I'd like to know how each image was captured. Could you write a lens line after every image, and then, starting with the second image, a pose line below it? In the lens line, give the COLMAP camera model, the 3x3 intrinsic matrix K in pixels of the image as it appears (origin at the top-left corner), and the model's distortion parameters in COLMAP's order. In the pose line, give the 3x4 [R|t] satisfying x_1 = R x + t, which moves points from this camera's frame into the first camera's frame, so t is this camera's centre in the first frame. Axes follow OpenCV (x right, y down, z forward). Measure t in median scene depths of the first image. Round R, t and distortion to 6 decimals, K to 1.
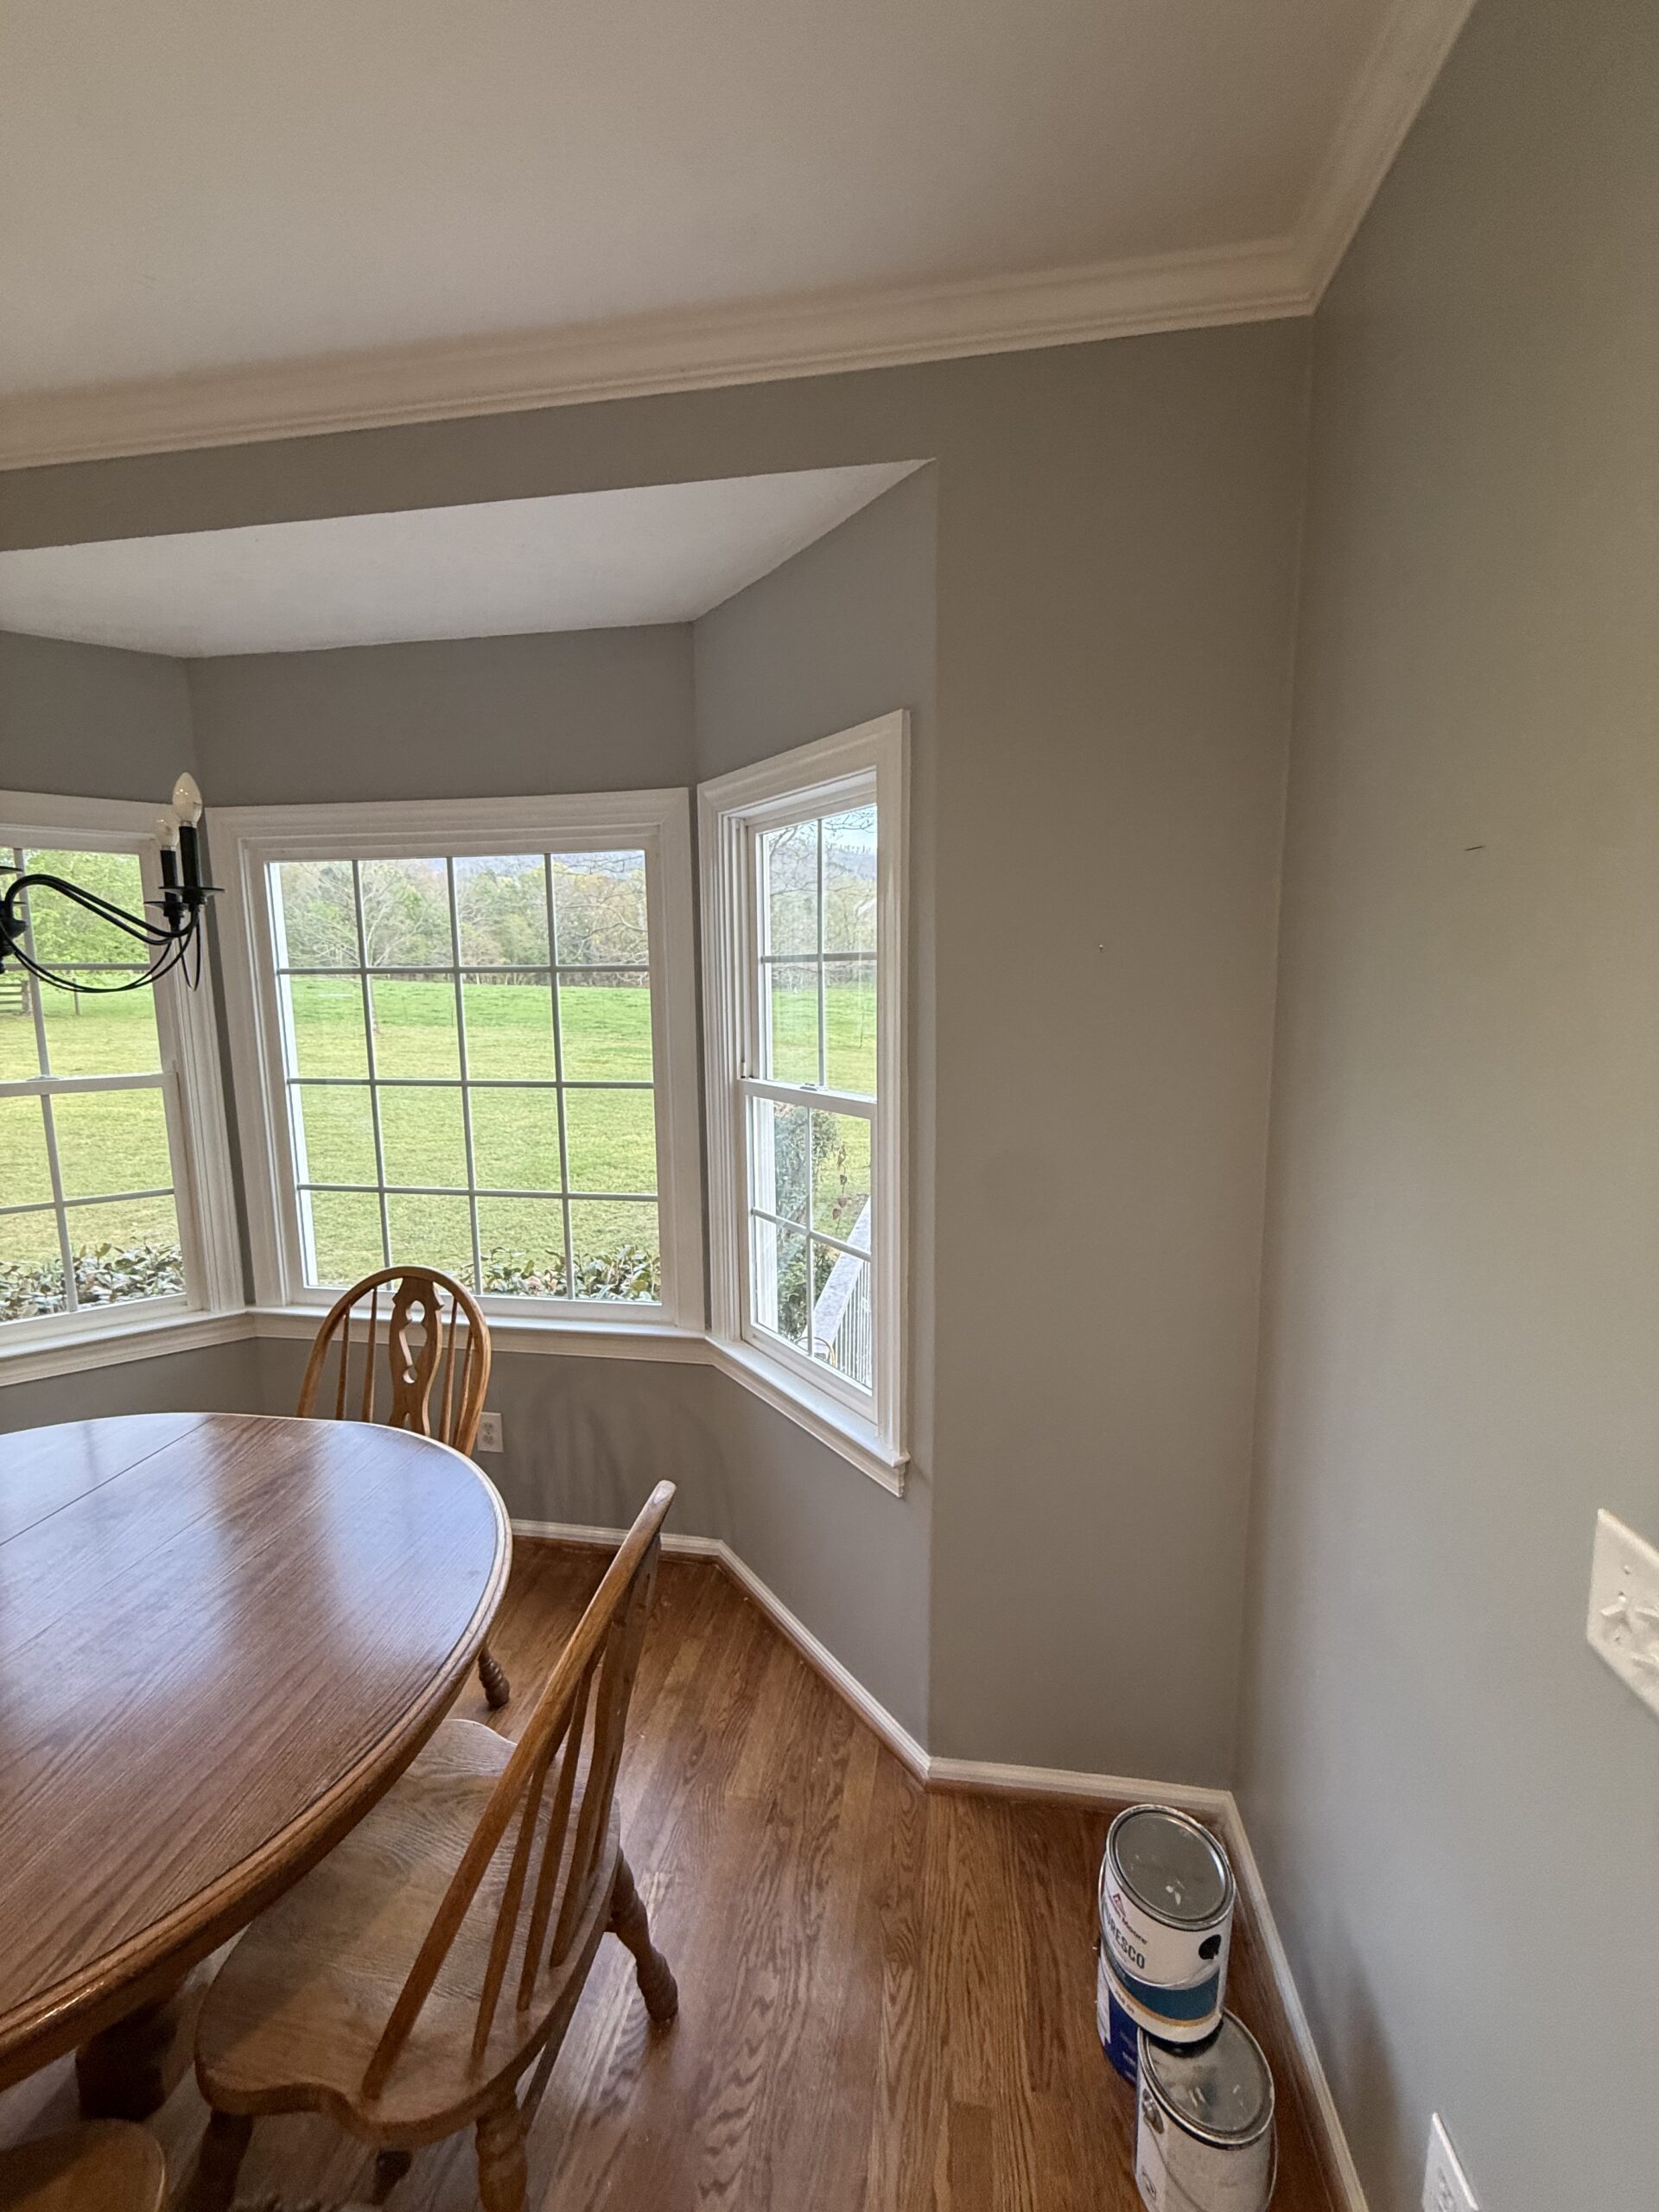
lens RADIAL K [[871.7, 0, 829.4], [0, 871.7, 1091.3], [0, 0, 1]] dist [-0.000907, 0.000119]
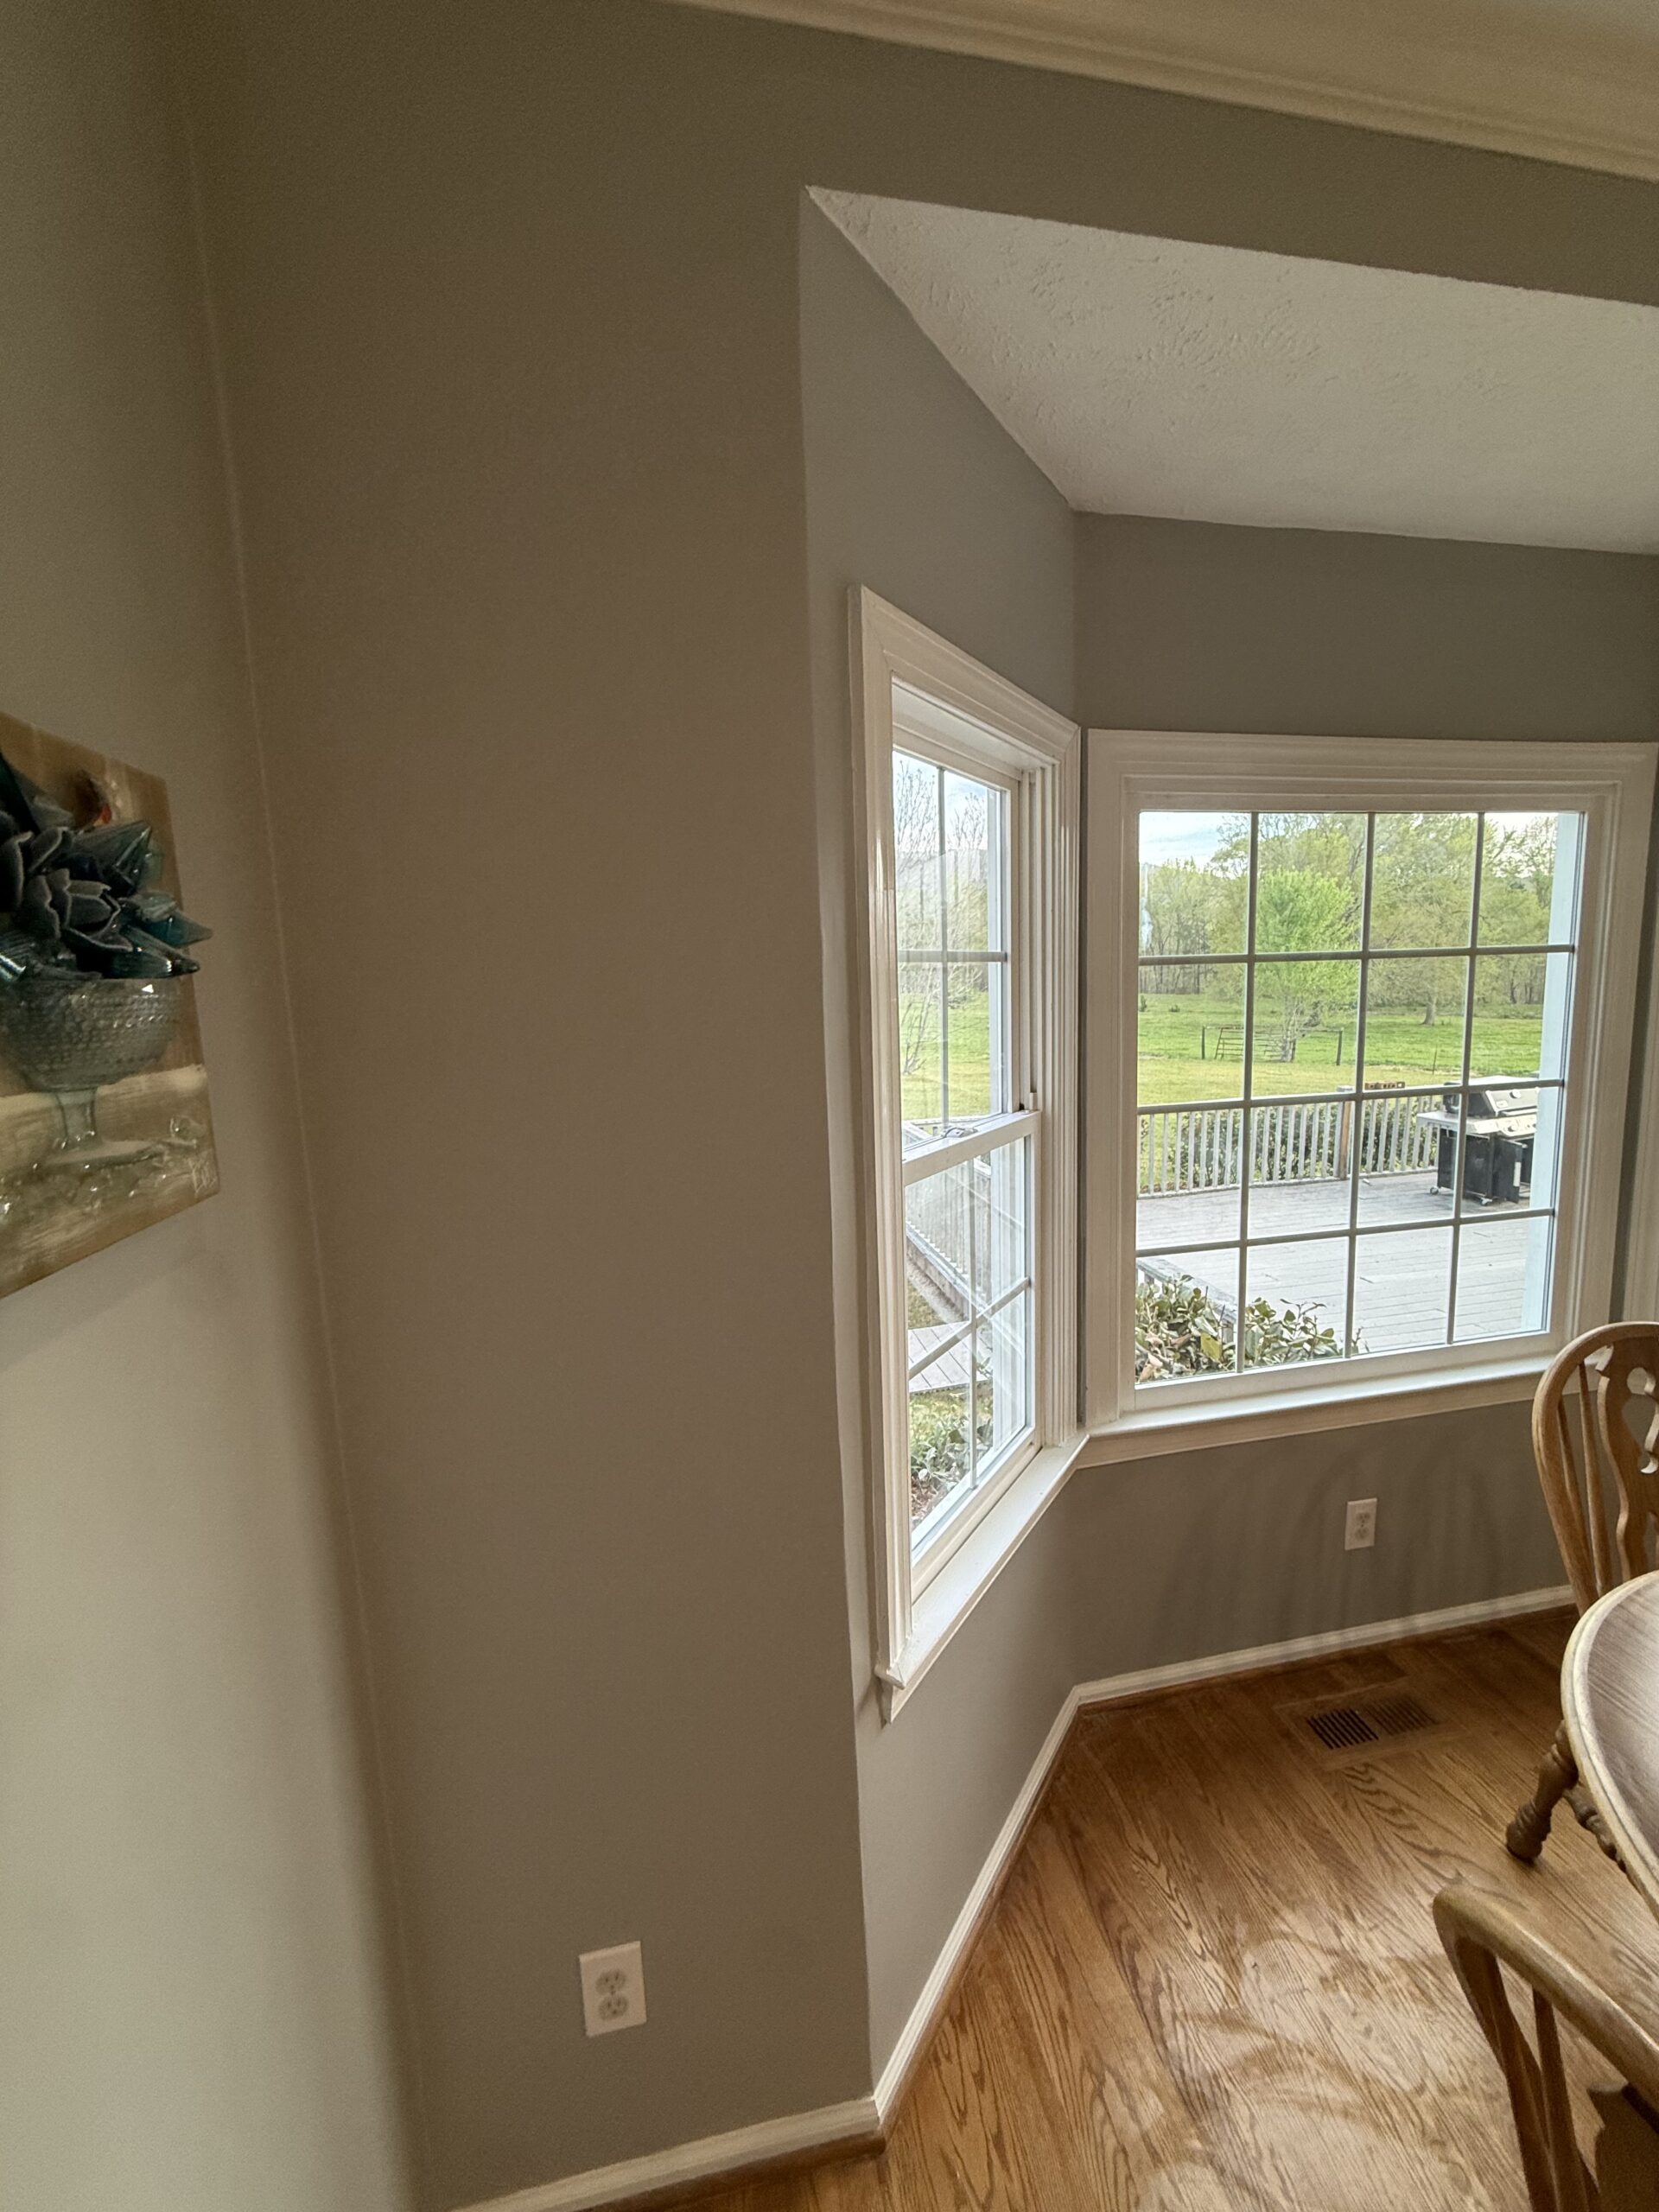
lens RADIAL K [[871.7, 0, 825.7], [0, 871.7, 1098.0], [0, 0, 1]] dist [-0.000907, 0.000119]
pose [[0.940428, -0.069498, 0.332814, -1.196427], [0.071514, 0.997420, 0.006206, -0.049795], [-0.332387, 0.017965, 0.942972, 0.424179]]
